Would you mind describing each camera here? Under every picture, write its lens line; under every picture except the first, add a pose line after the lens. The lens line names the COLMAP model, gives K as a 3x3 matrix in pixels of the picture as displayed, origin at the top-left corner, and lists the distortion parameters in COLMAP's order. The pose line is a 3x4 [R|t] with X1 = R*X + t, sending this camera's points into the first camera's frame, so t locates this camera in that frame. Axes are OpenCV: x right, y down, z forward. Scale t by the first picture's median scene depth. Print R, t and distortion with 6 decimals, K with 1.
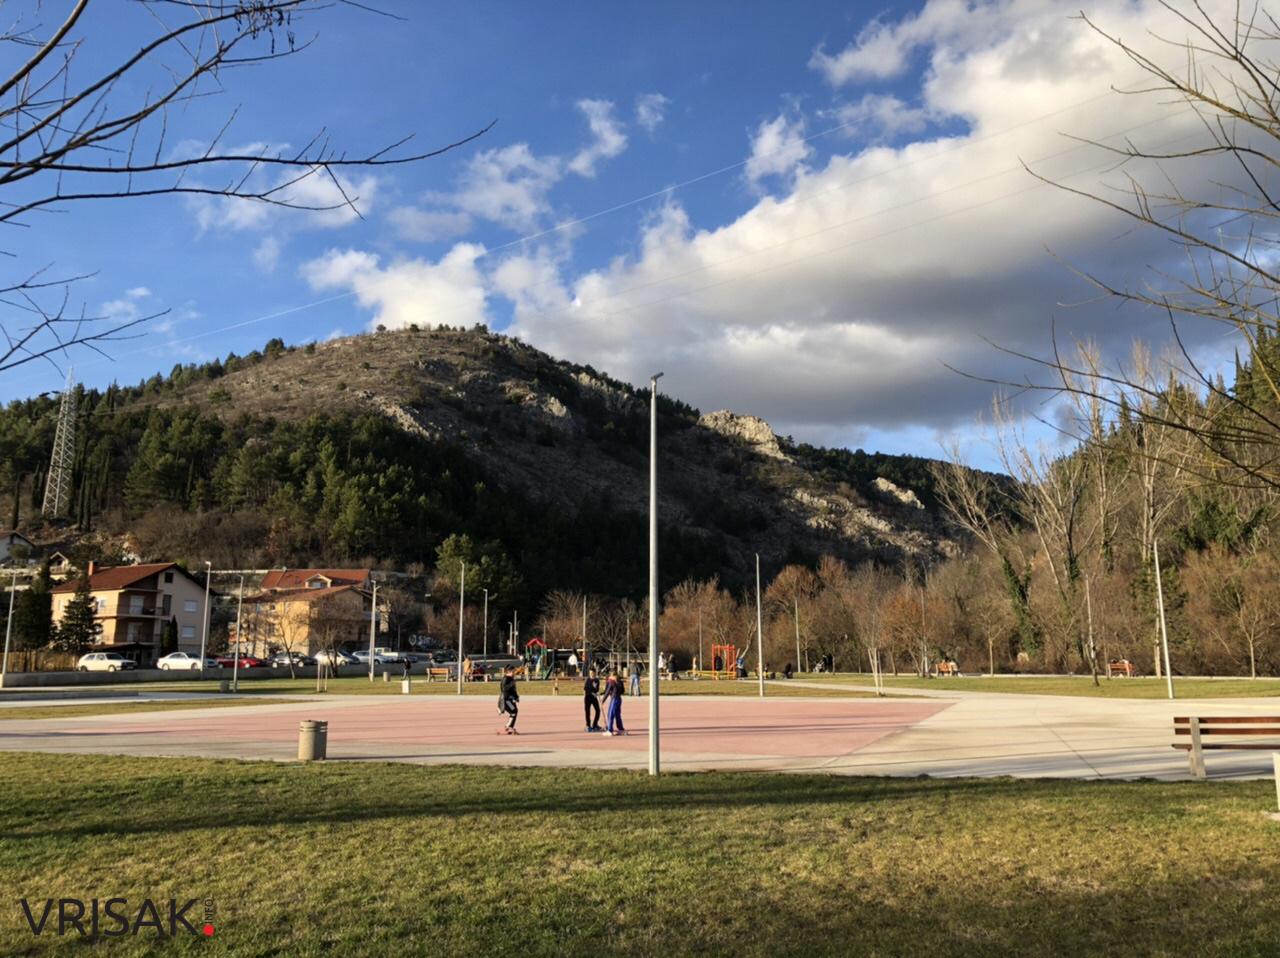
lens RADIAL K [[1012.7, 0, 640.2], [0, 1012.7, 511.0], [0, 0, 1]] dist [0.078987, -0.102743]
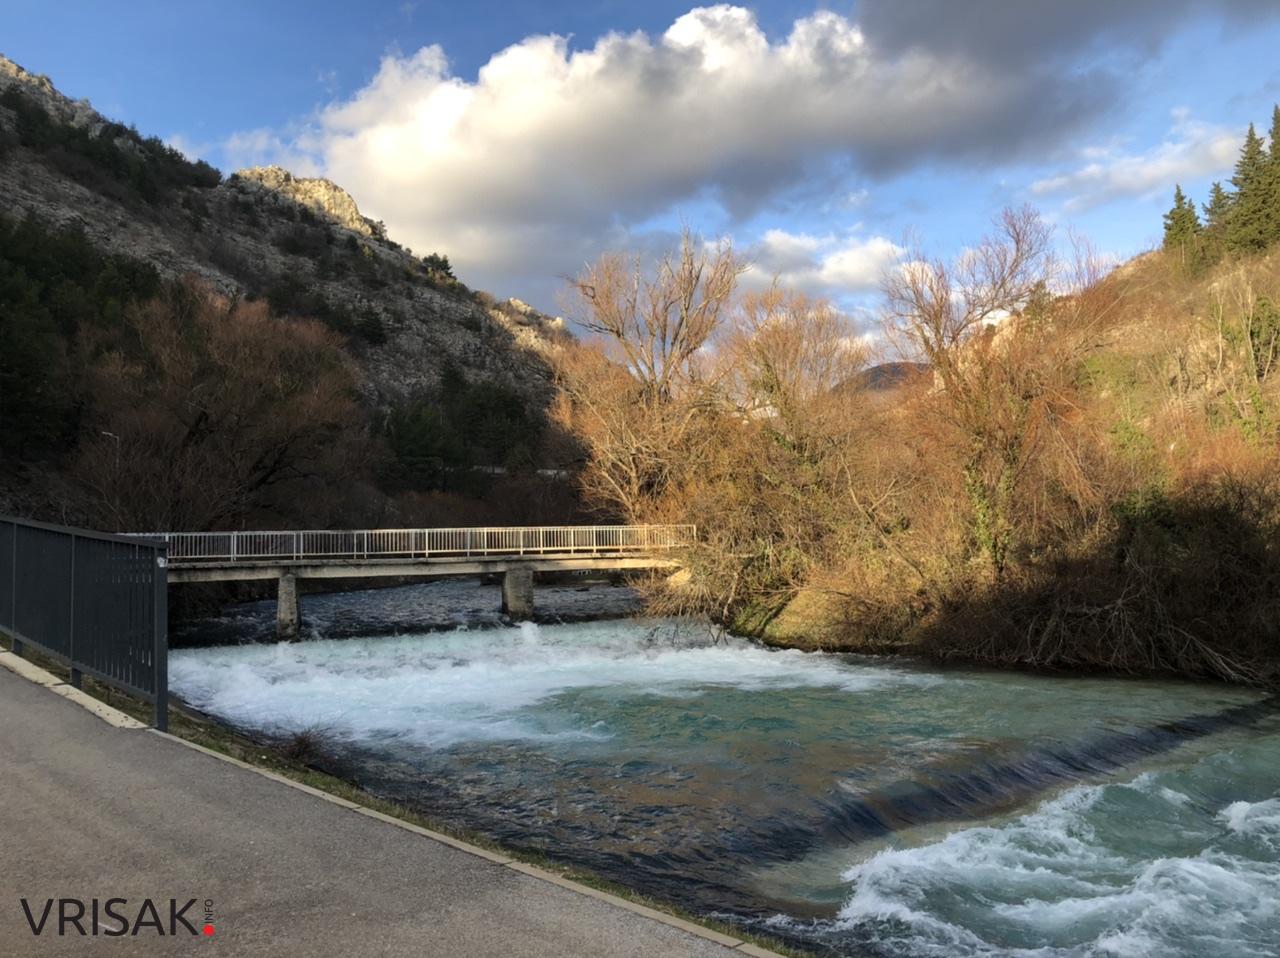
lens RADIAL K [[1043.8, 0, 640.0], [0, 1043.8, 479.0], [0, 0, 1]] dist [0.003891, 0.009896]
pose [[0.870321, 0.011224, 0.492357, -0.038059], [-0.040508, 0.997984, 0.048853, 0.056654], [-0.490816, -0.062462, 0.869021, 0.387687]]
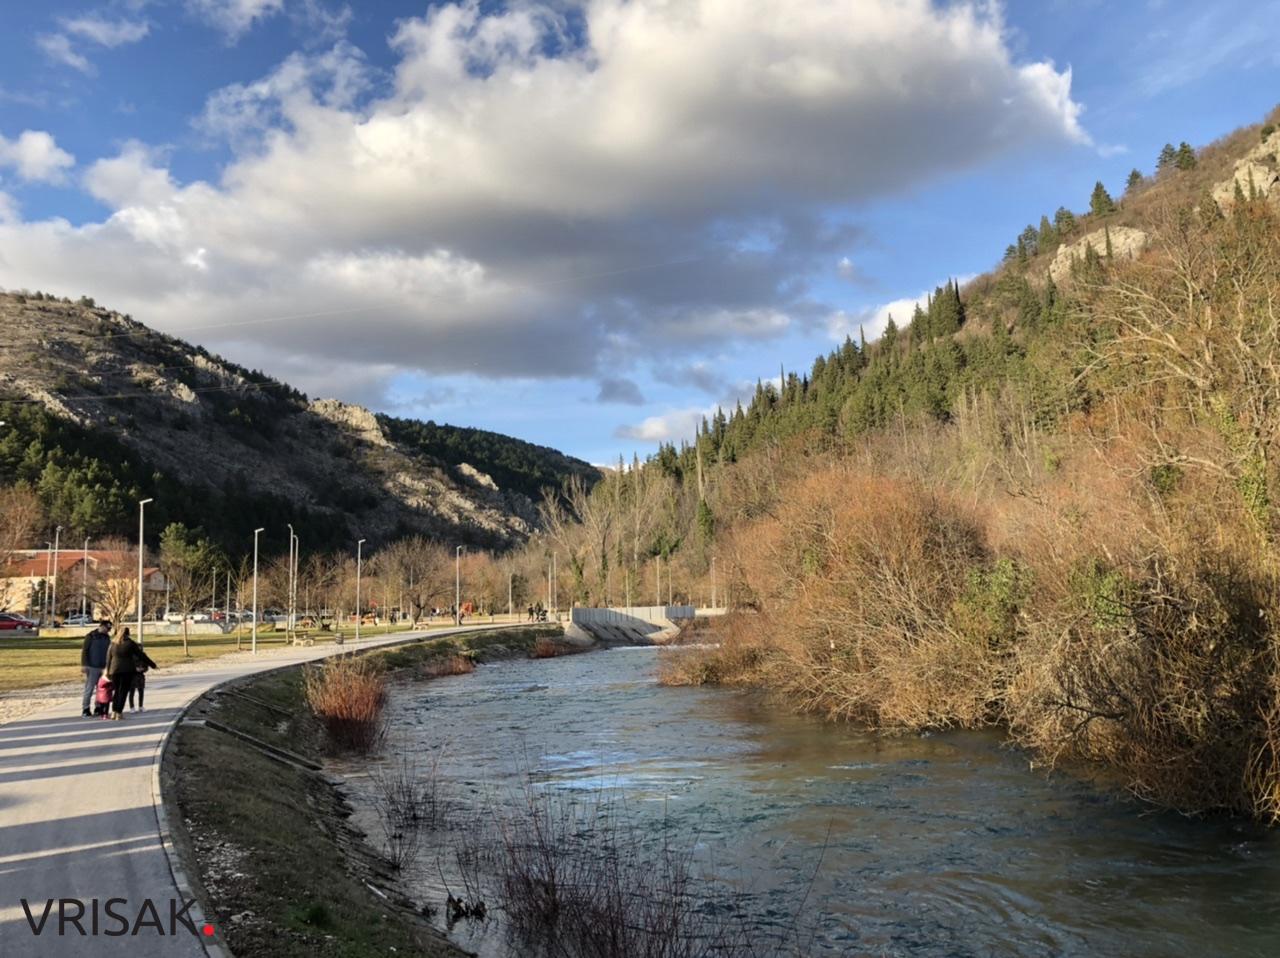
lens RADIAL K [[1022.1, 0, 640.0], [0, 1022.1, 479.0], [0, 0, 1]] dist [-0.003273, -0.004012]
pose [[0.907611, 0.029480, 0.418776, -0.096721], [-0.034938, 0.999375, 0.005368, -0.031531], [-0.418357, -0.019503, 0.908073, -0.228416]]
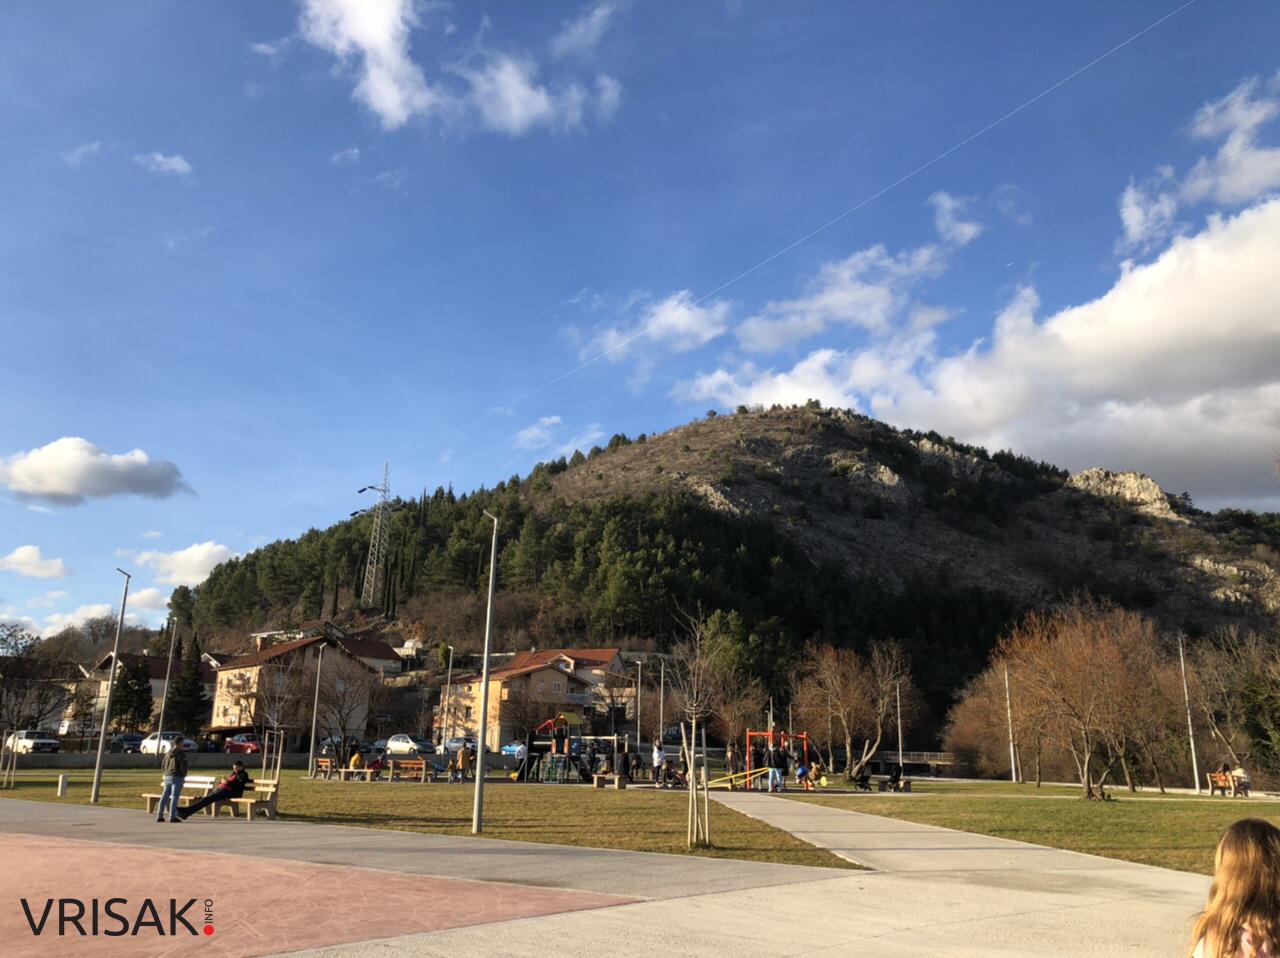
lens RADIAL K [[1034.1, 0, 645.7], [0, 1034.1, 462.7], [0, 0, 1]] dist [0.081648, -0.193805]
pose [[0.933634, -0.077383, -0.349771, 0.041539], [0.028755, 0.989428, -0.142147, 0.011470], [0.357073, 0.122655, 0.925989, 0.062340]]
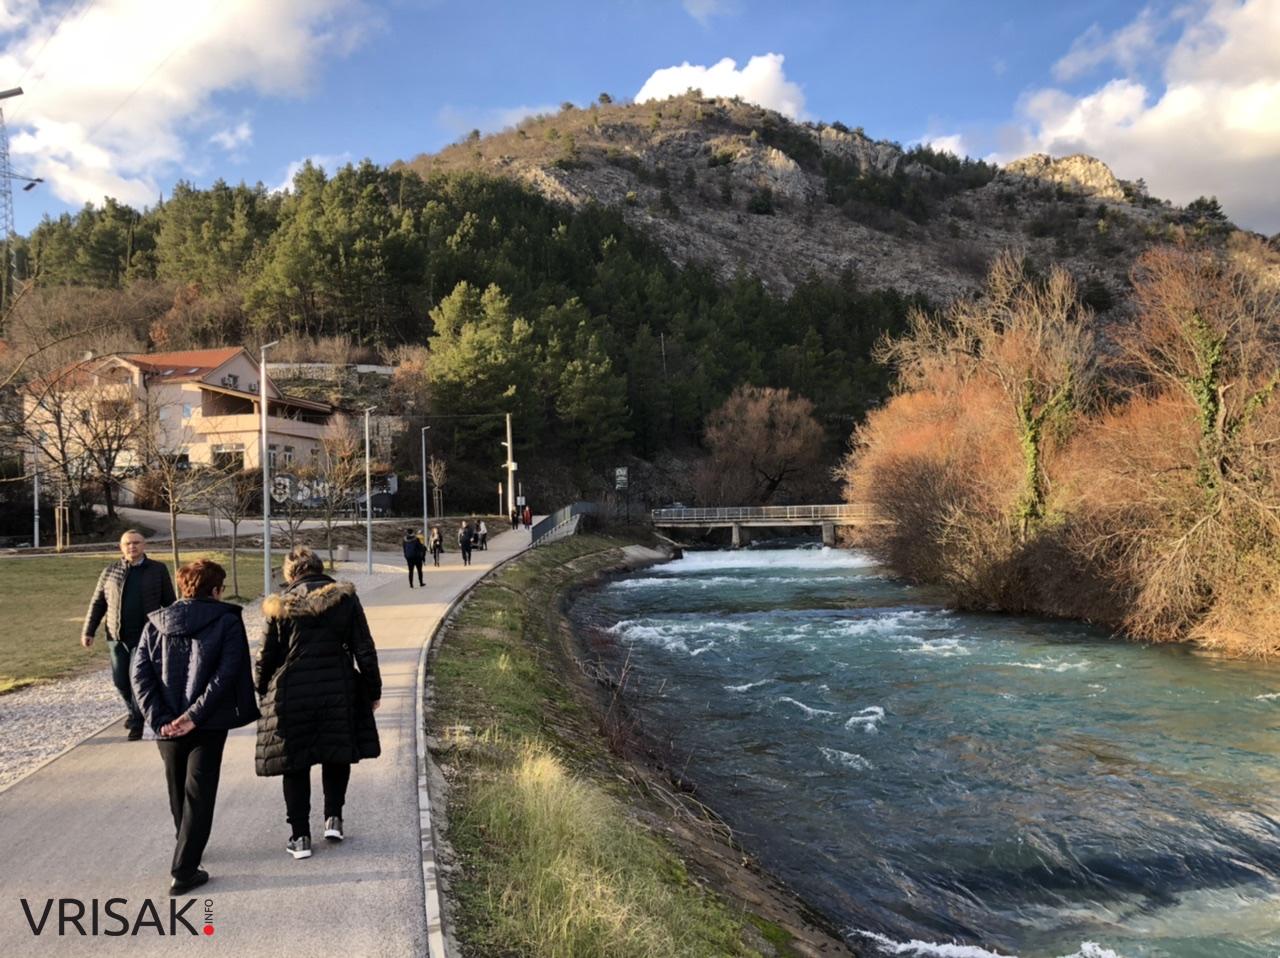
lens RADIAL K [[1034.1, 0, 645.7], [0, 1034.1, 462.7], [0, 0, 1]] dist [0.081648, -0.193805]
pose [[0.959439, -0.041420, -0.278855, 0.020631], [0.067207, 0.994234, 0.083556, 0.037699], [0.273787, -0.098908, 0.956691, 0.265418]]
